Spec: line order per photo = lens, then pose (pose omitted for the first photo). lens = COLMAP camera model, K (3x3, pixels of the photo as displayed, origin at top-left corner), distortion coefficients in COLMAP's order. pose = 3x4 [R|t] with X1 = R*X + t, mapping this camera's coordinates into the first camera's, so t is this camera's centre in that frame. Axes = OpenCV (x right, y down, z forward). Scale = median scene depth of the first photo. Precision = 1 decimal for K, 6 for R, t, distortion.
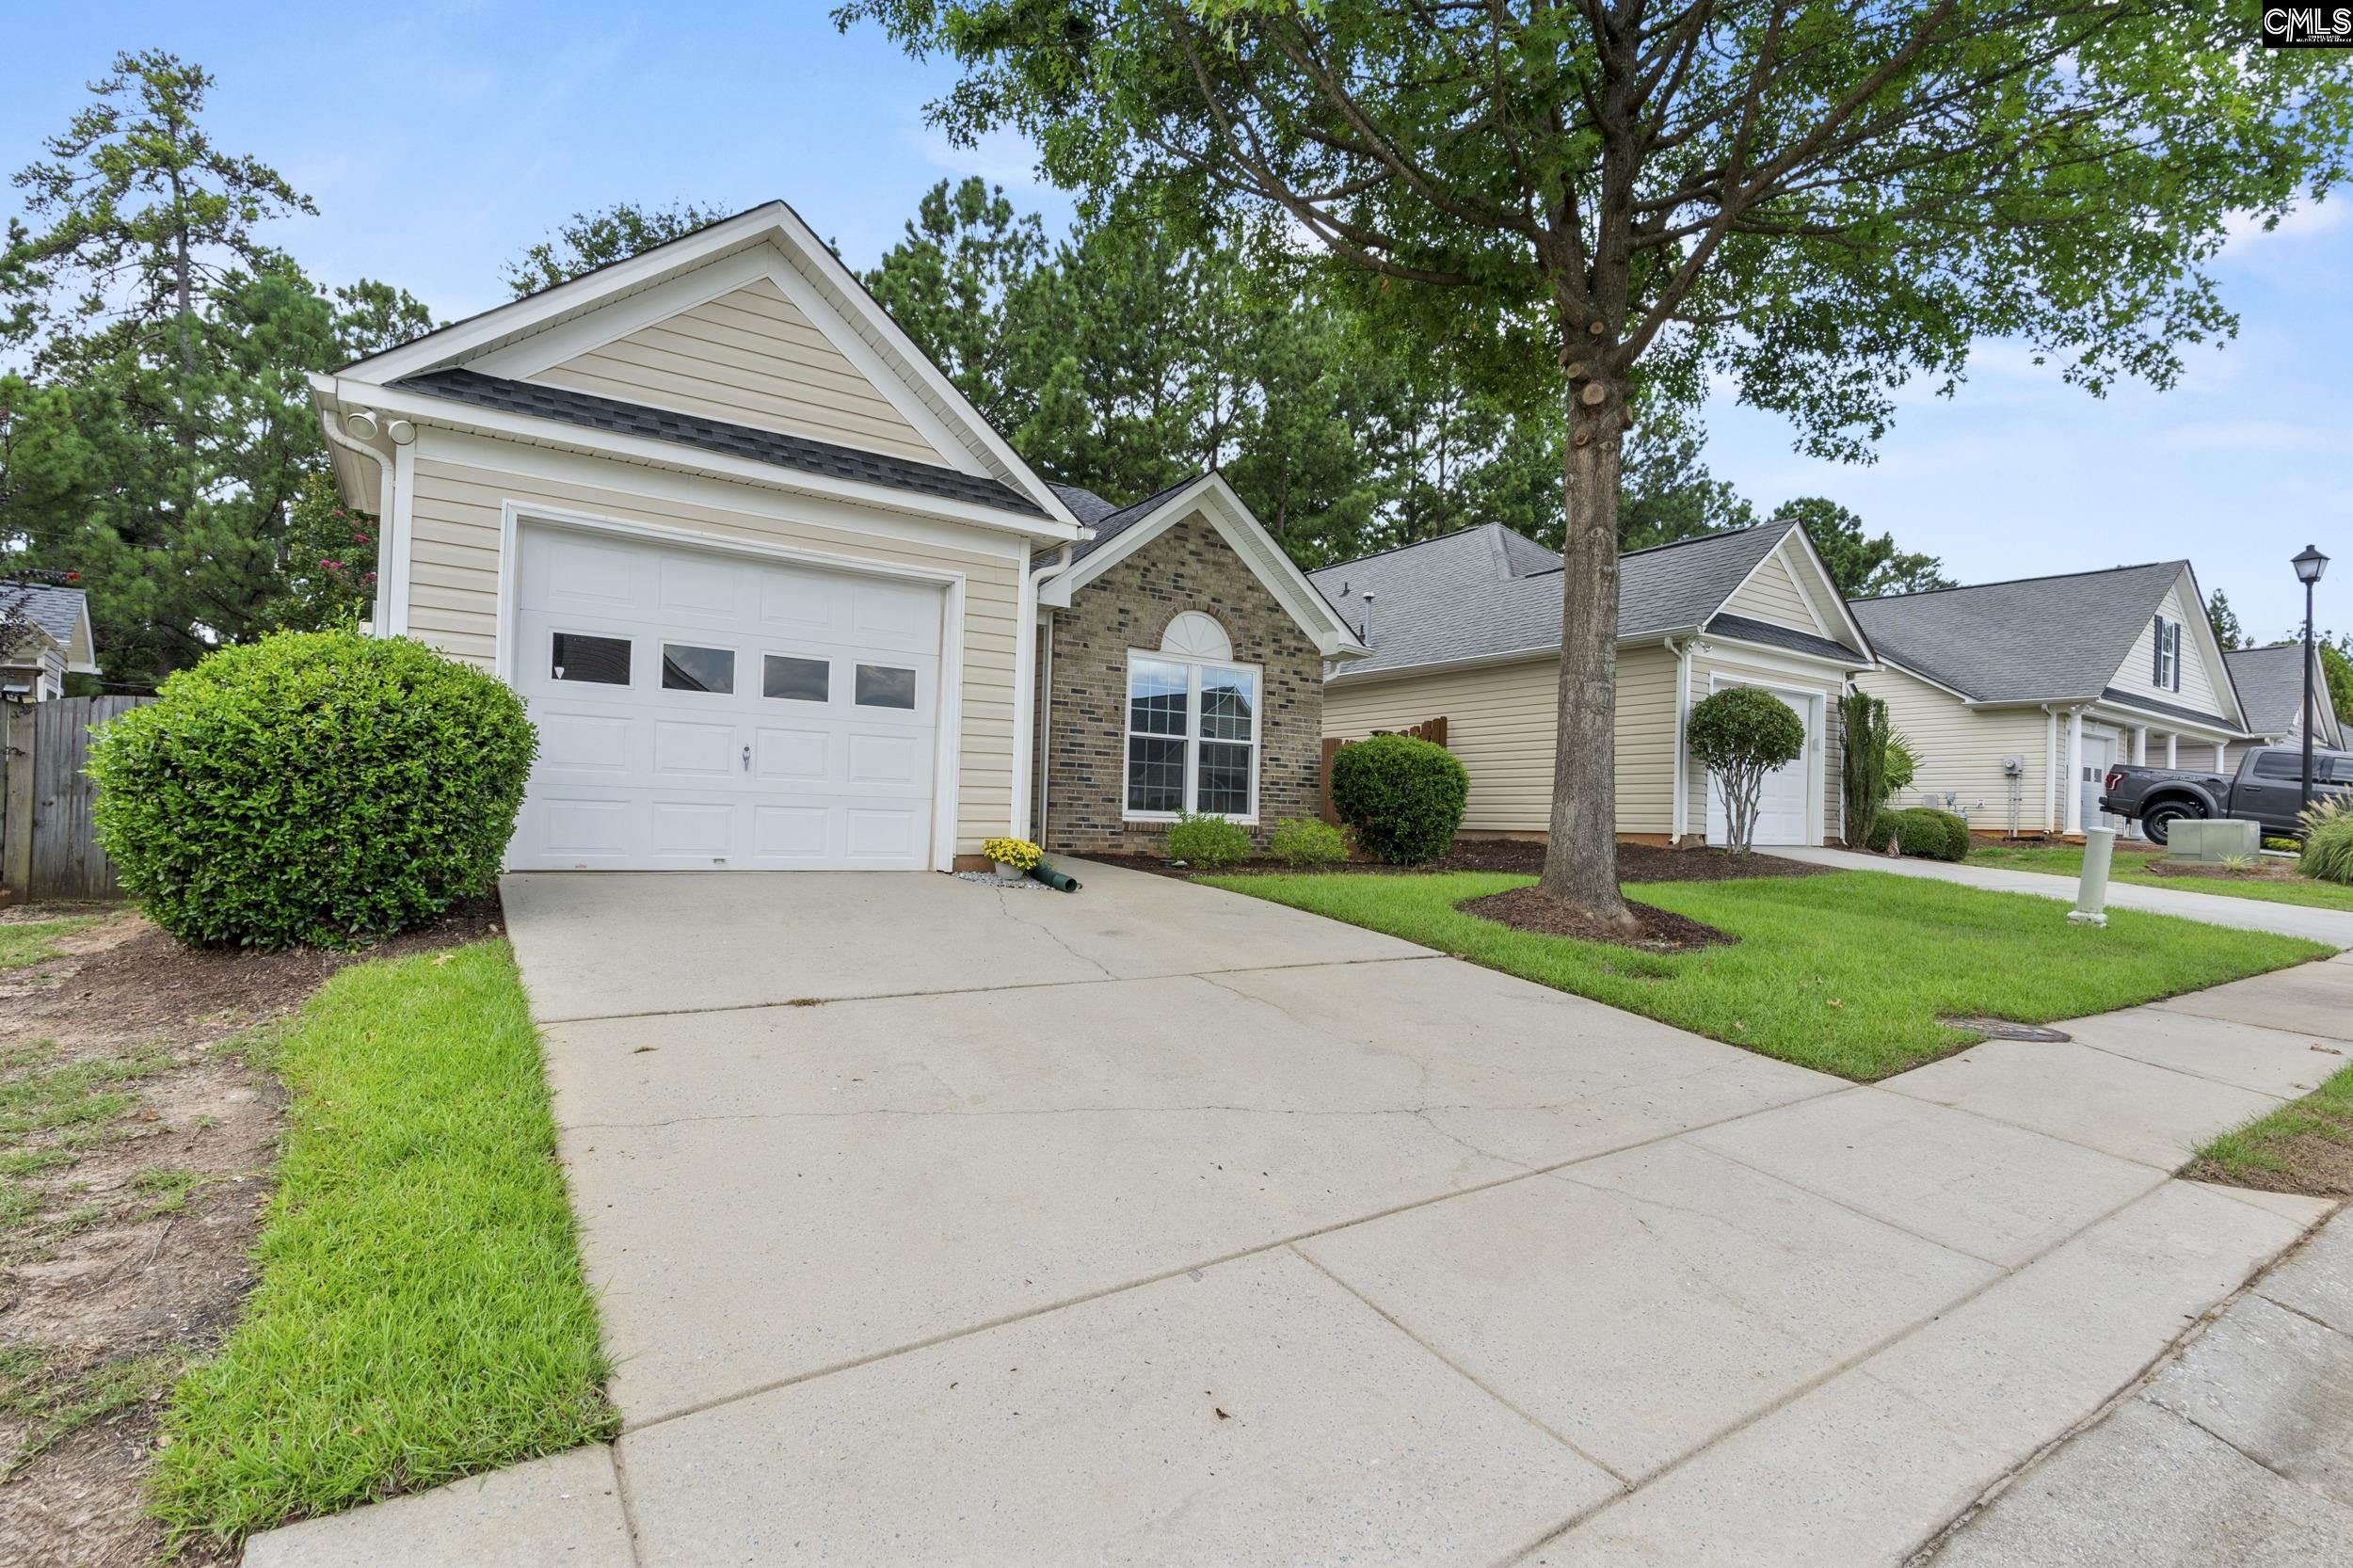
lens RADIAL K [[1076.6, 0, 1183.1], [0, 1076.6, 798.1], [0, 0, 1]] dist [-0.003832, -0.000778]
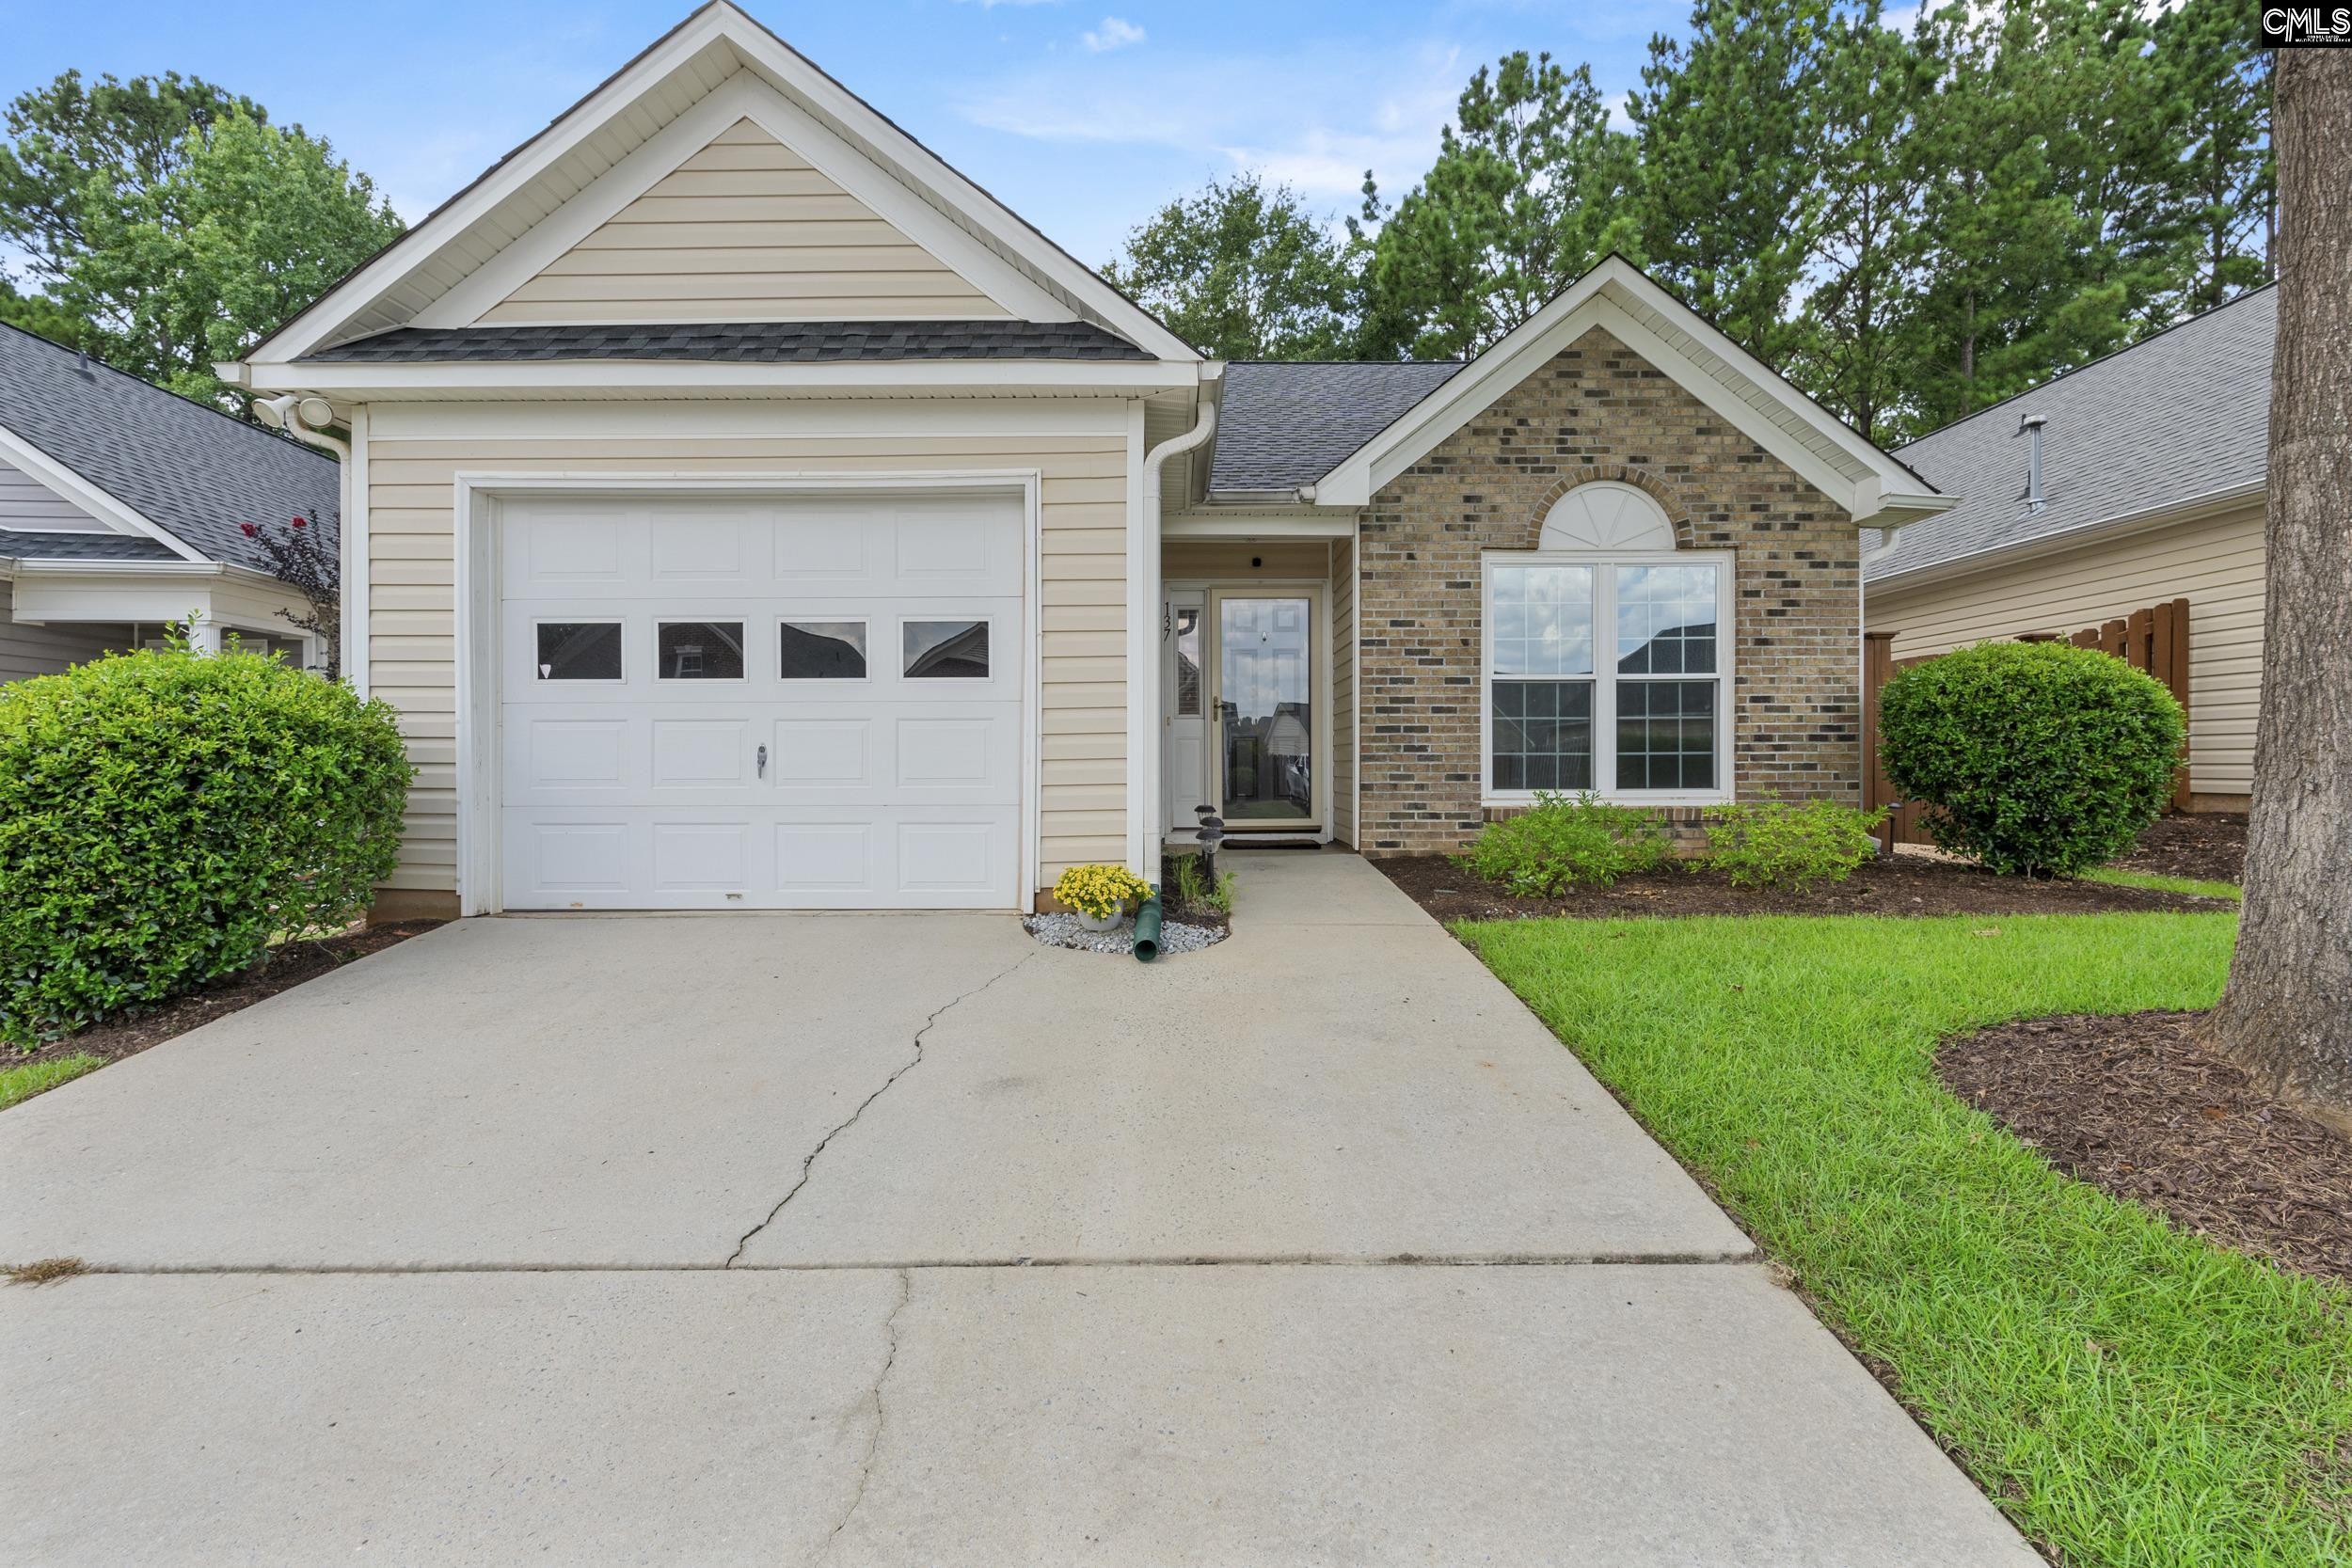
lens RADIAL K [[1076.0, 0, 1172.3], [0, 1076.0, 765.1], [0, 0, 1]] dist [-0.003832, -0.000778]
pose [[0.833208, -0.030290, -0.552129, 0.151537], [0.039909, 0.999189, 0.005410, -0.015991], [0.551517, -0.026543, 0.833741, 0.312268]]
